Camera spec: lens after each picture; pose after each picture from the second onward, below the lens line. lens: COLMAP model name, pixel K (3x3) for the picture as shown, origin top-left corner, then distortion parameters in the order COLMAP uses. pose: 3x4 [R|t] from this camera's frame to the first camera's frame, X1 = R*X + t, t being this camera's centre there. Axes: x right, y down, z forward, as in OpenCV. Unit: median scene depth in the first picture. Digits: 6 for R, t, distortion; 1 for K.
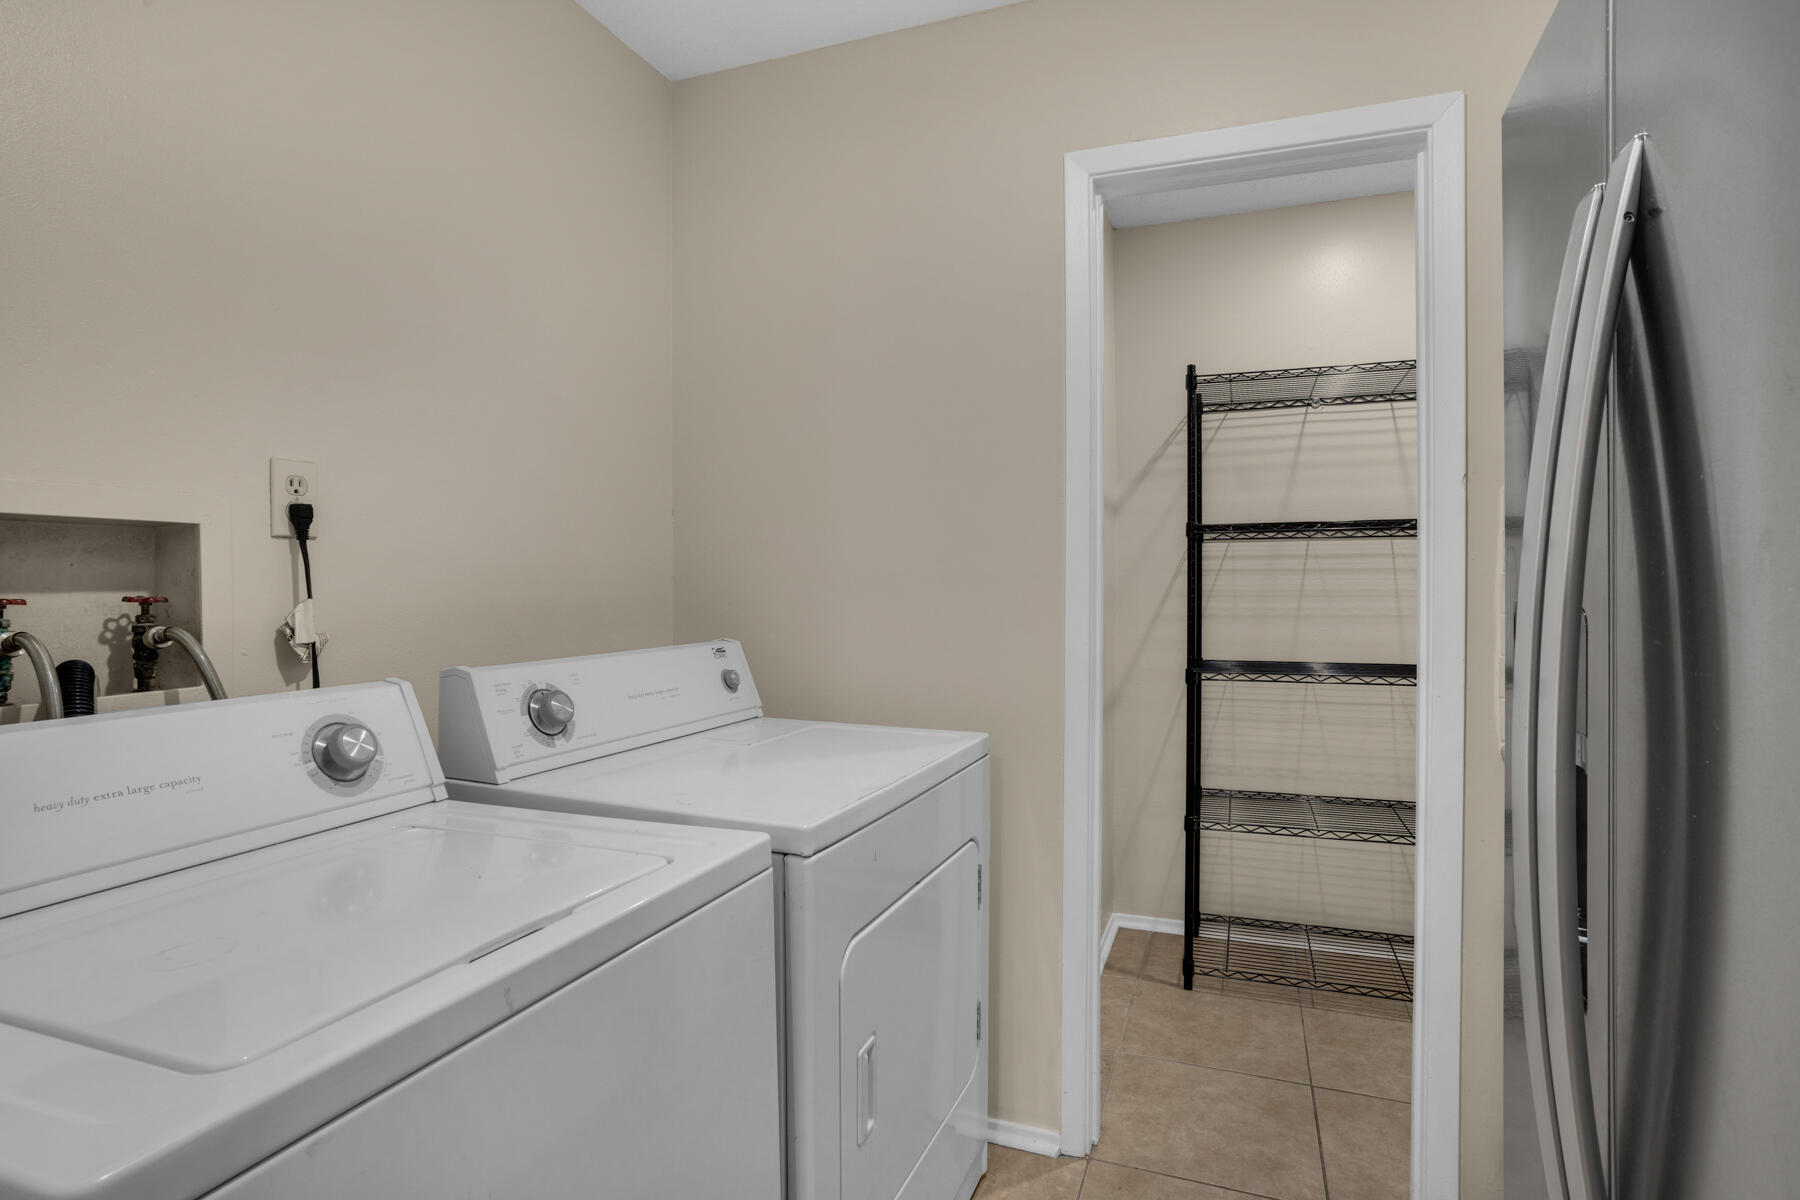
lens RADIAL K [[906.1, 0, 900.4], [0, 906.1, 591.9], [0, 0, 1]] dist [-0.023621, 0.004319]
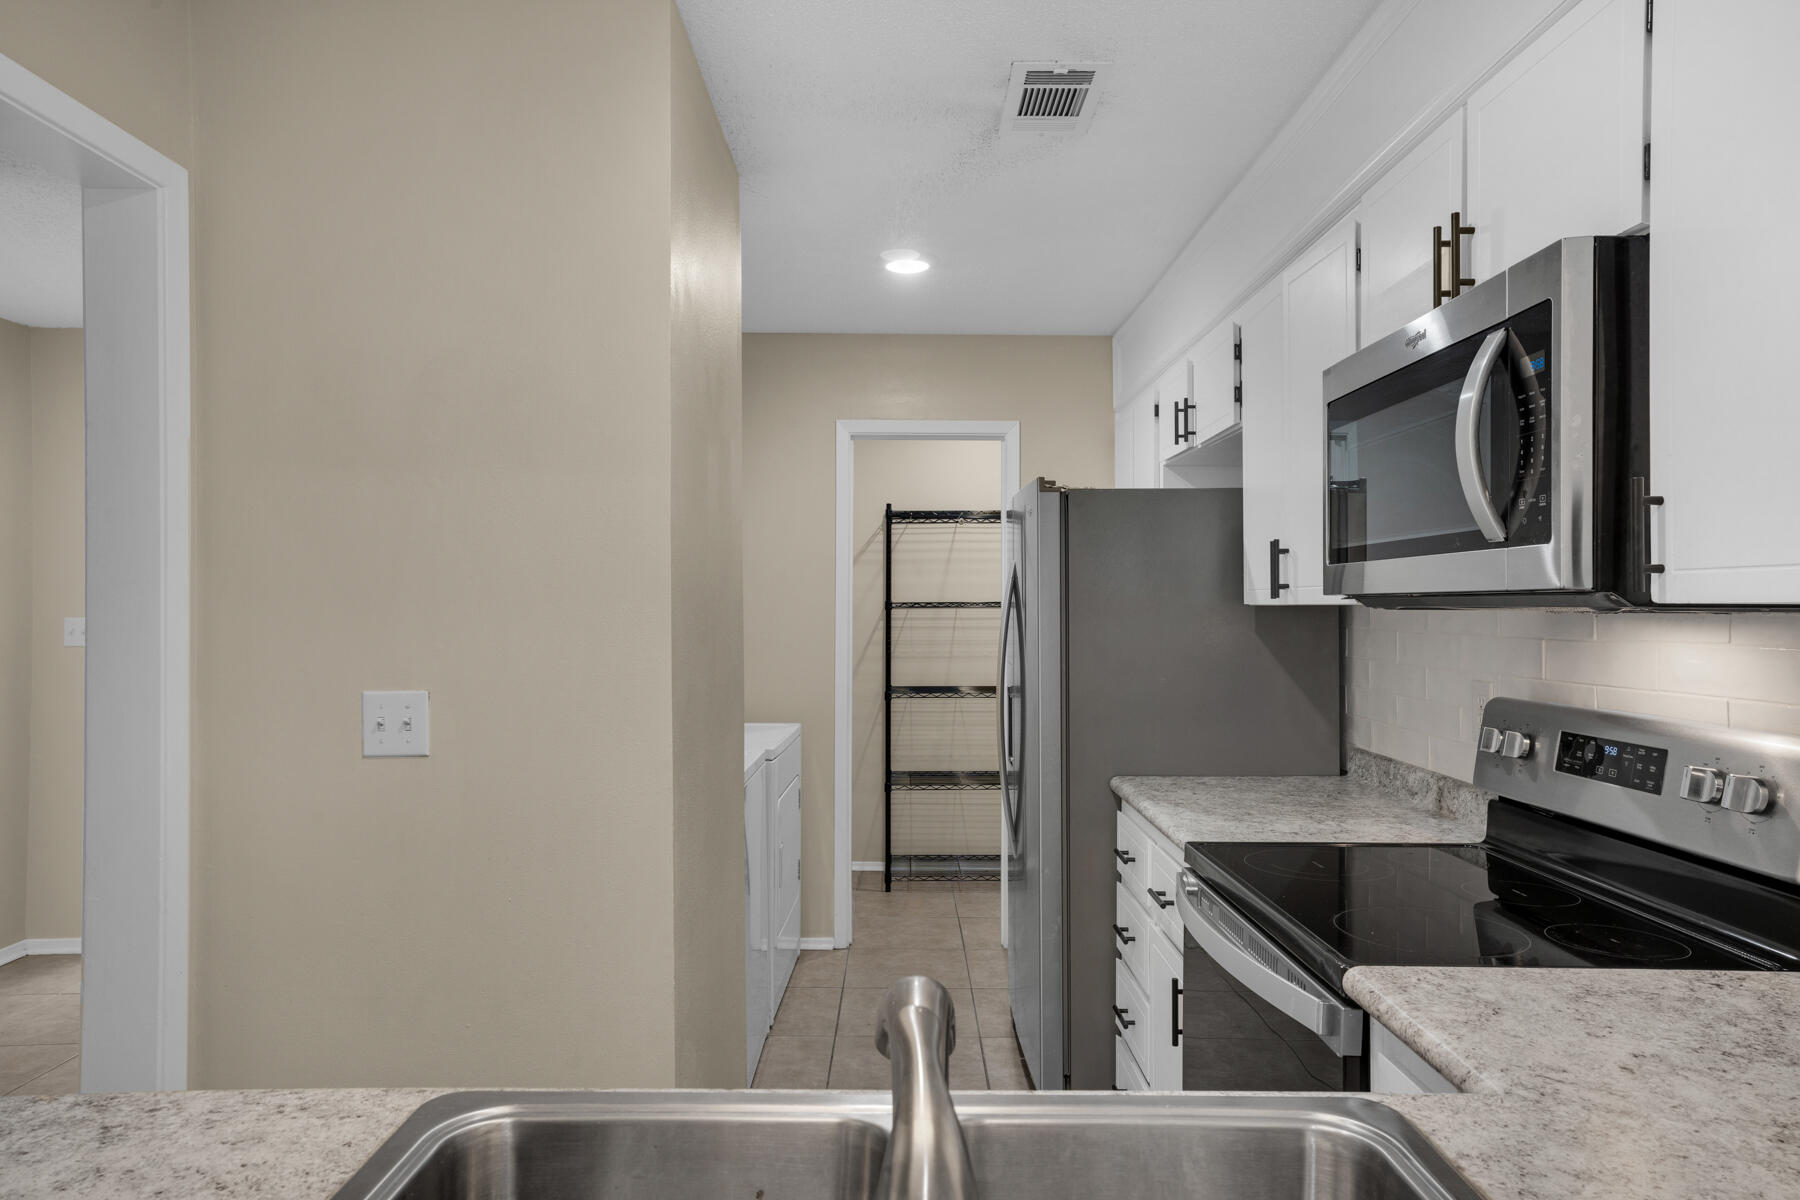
lens RADIAL K [[1136.8, 0, 906.4], [0, 1136.8, 597.9], [0, 0, 1]] dist [0.004901, 0.001545]
pose [[0.932211, 0.003697, 0.361895, -0.365701], [0.000261, 0.999941, -0.010886, -0.056732], [-0.361914, 0.010242, 0.932155, -0.860622]]
